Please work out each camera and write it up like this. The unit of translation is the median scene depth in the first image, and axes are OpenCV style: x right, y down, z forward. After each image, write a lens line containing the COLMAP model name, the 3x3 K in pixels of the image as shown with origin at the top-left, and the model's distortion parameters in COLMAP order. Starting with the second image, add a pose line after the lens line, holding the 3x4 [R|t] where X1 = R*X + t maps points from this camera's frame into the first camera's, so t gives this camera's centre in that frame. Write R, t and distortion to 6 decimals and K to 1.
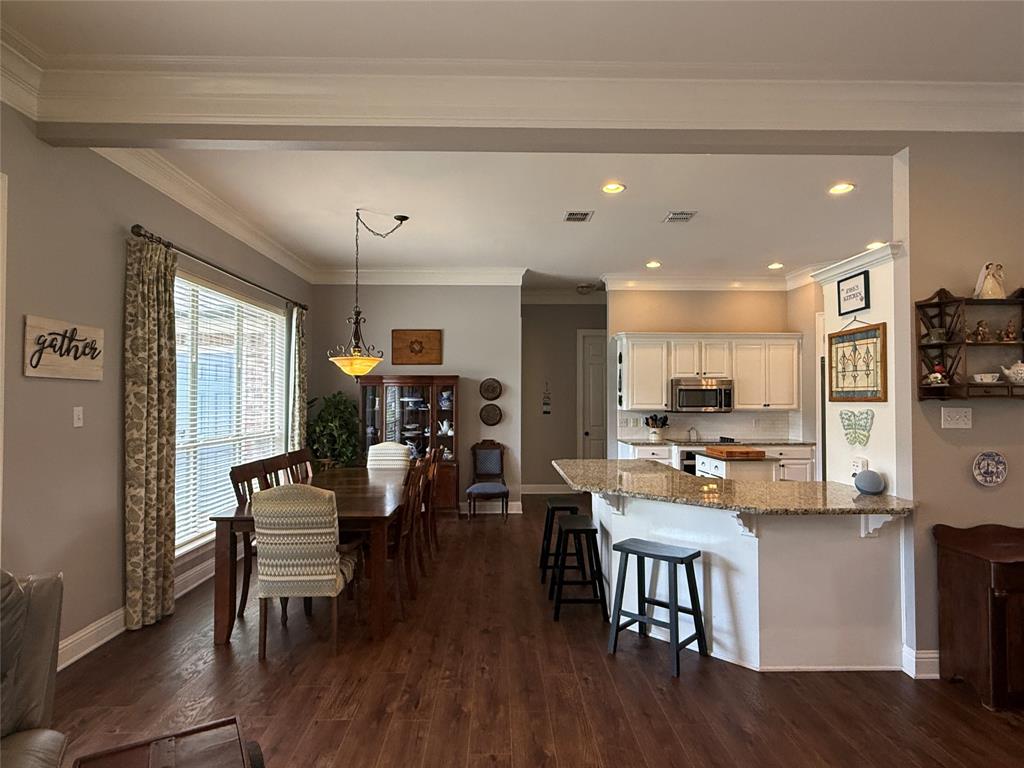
lens RADIAL K [[564.4, 0, 512.0], [0, 564.4, 387.6], [0, 0, 1]] dist [0.000255, 0.000221]
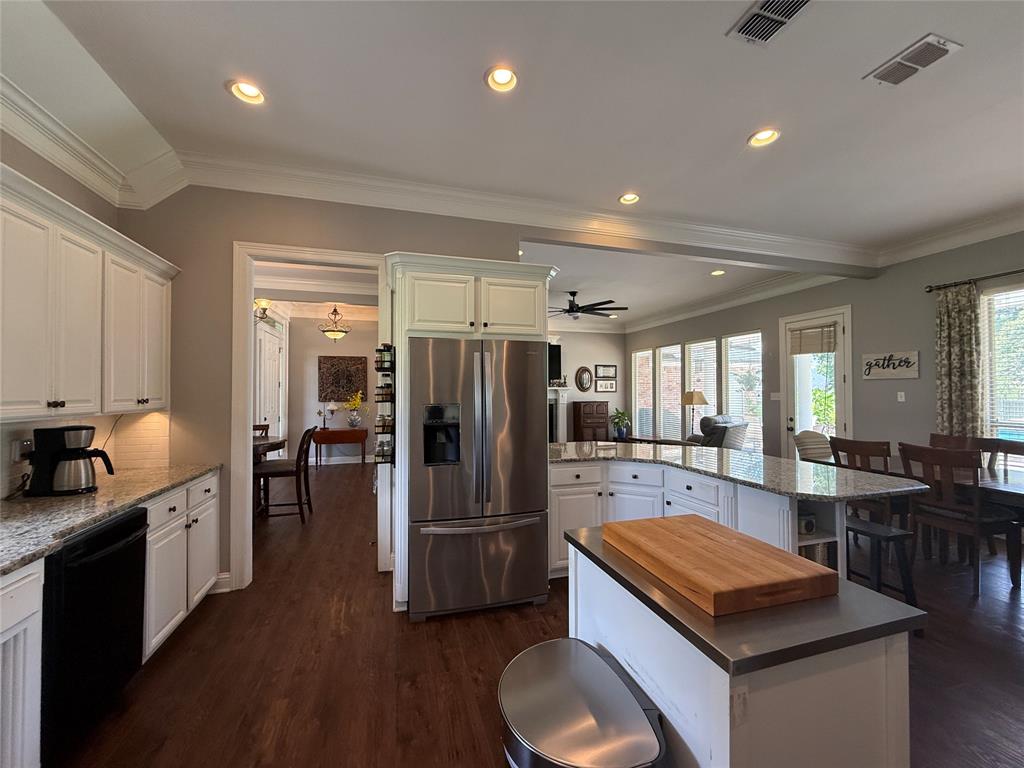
lens RADIAL K [[408.6, 0, 511.8], [0, 408.6, 384.0], [0, 0, 1]] dist [-0.001597, 0.000018]
pose [[-0.965446, -0.002663, -0.260591, 0.861034], [0.008401, 0.999110, -0.041334, 0.048421], [0.260469, -0.042095, -0.964564, 1.818908]]
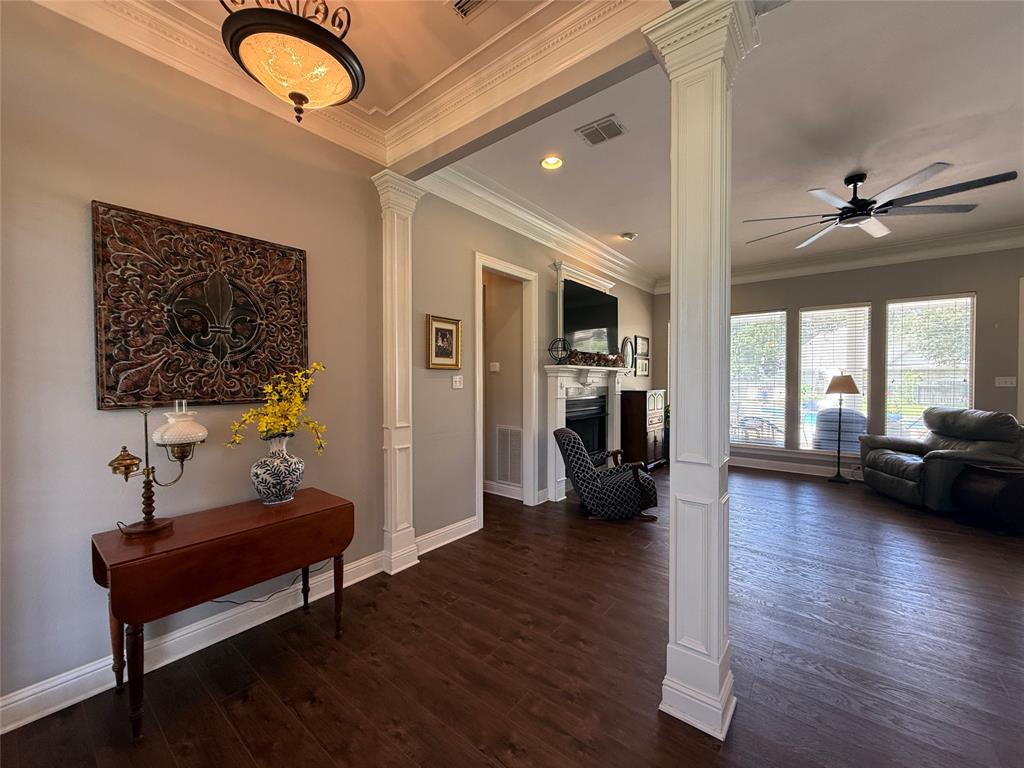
lens RADIAL K [[408.6, 0, 511.0], [0, 408.6, 383.2], [0, 0, 1]] dist [-0.001597, 0.000018]
pose [[-0.641195, 0.008962, -0.767325, 1.361848], [0.016154, 0.999868, -0.001820, 0.020736], [0.767208, -0.013562, -0.641255, 0.064926]]
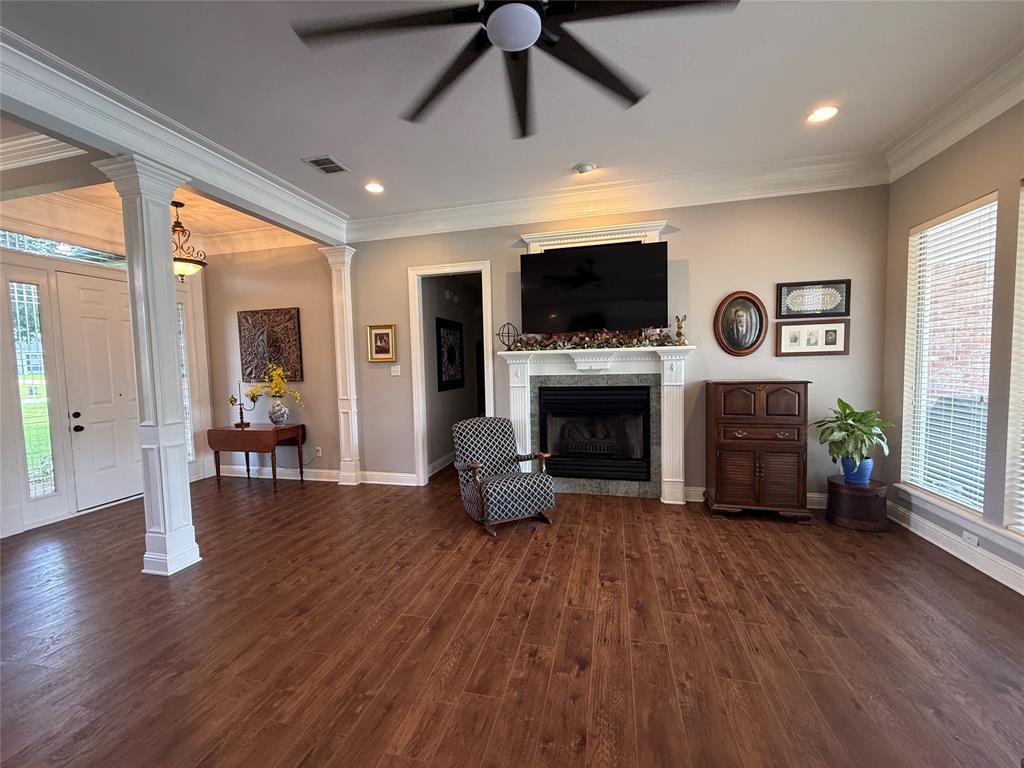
lens RADIAL K [[408.6, 0, 511.7], [0, 408.6, 382.5], [0, 0, 1]] dist [-0.001597, 0.000018]
pose [[-0.962552, 0.009468, 0.270933, -0.027160], [0.019526, 0.999216, 0.034453, 0.013776], [-0.270394, 0.038453, -0.961981, 0.513435]]
